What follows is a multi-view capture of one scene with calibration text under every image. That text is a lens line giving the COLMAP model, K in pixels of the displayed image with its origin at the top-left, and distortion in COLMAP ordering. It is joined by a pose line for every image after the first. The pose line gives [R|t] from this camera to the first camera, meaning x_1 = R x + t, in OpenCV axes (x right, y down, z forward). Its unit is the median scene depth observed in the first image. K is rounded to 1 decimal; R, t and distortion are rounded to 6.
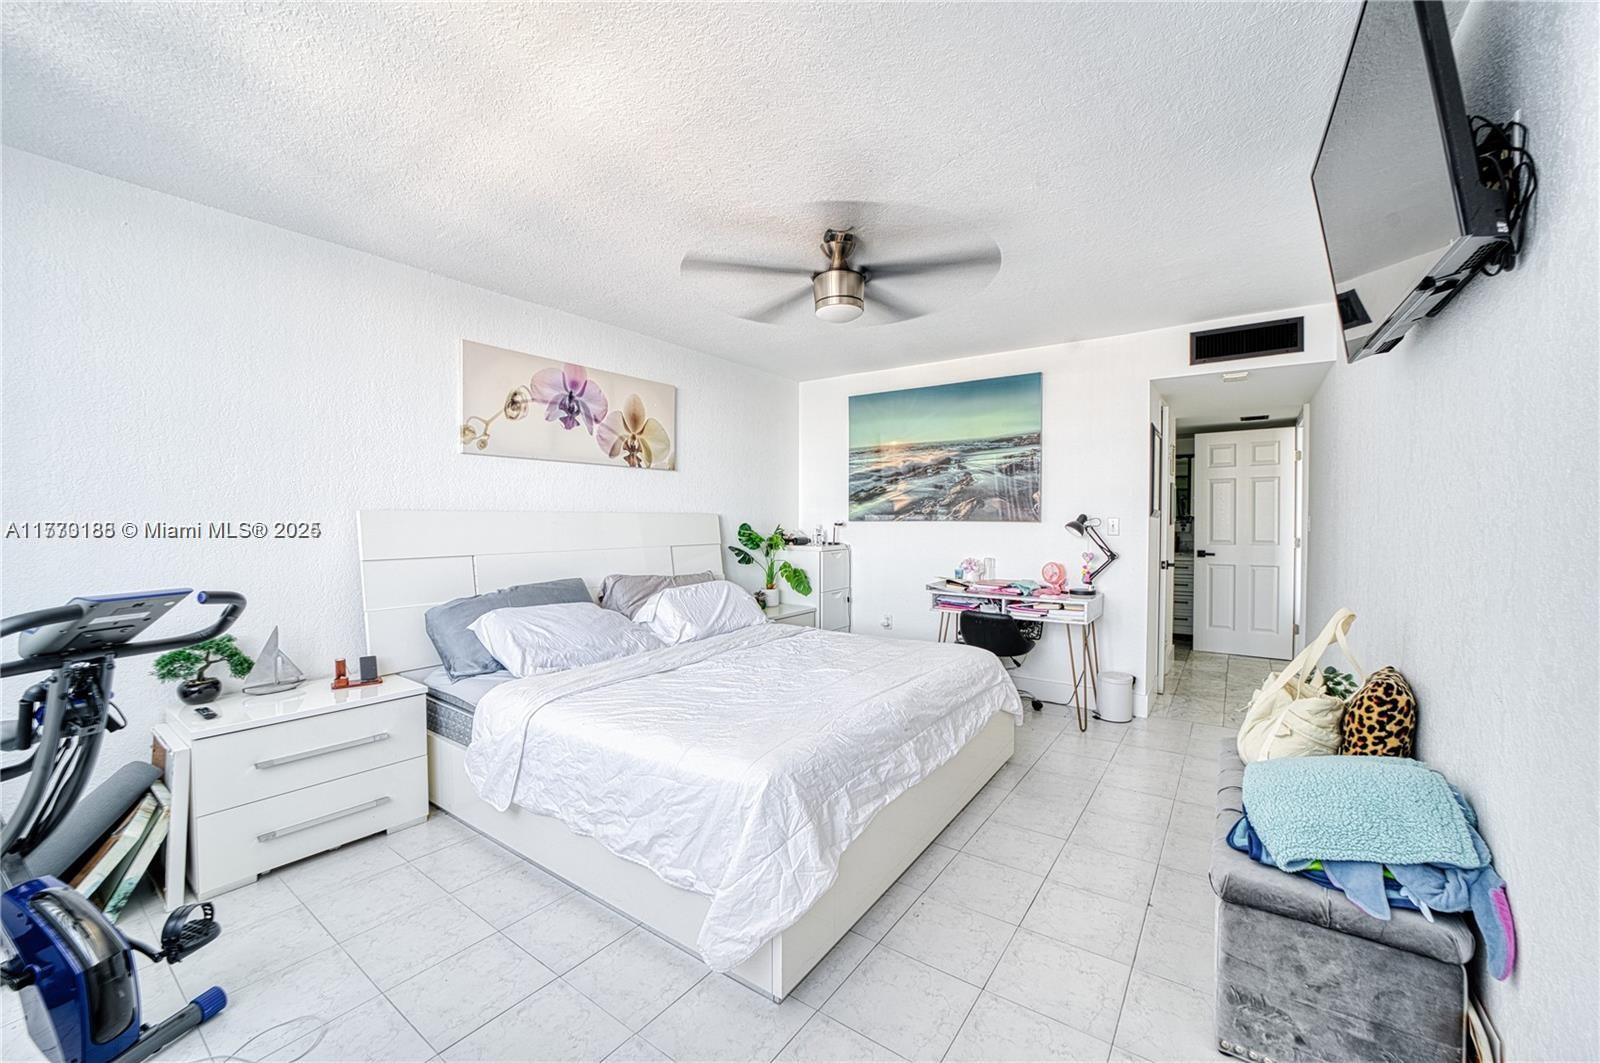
lens RADIAL K [[635.6, 0, 808.3], [0, 635.6, 537.0], [0, 0, 1]] dist [-0.024426, 0.008274]
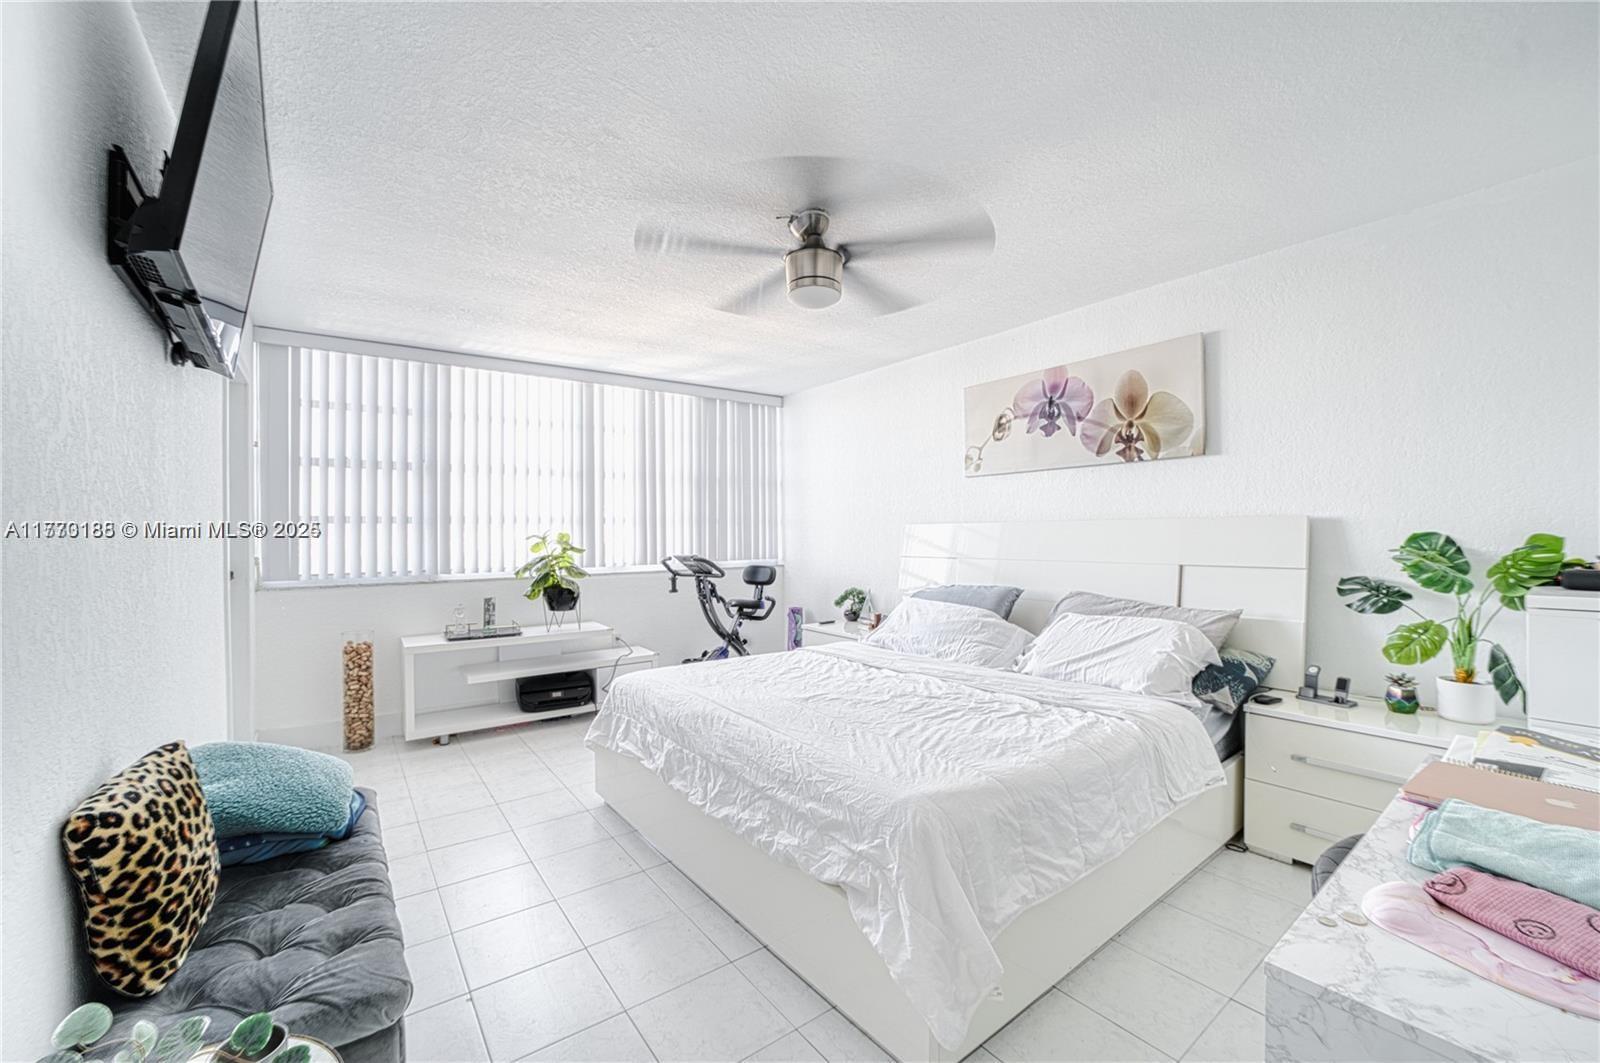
lens RADIAL K [[635.6, 0, 808.3], [0, 635.6, 537.0], [0, 0, 1]] dist [-0.024426, 0.008274]
pose [[-0.296276, 0.013857, -0.955002, 0.648763], [-0.013089, 0.999742, 0.018566, -0.027359], [0.955013, 0.018001, -0.296018, 0.913442]]
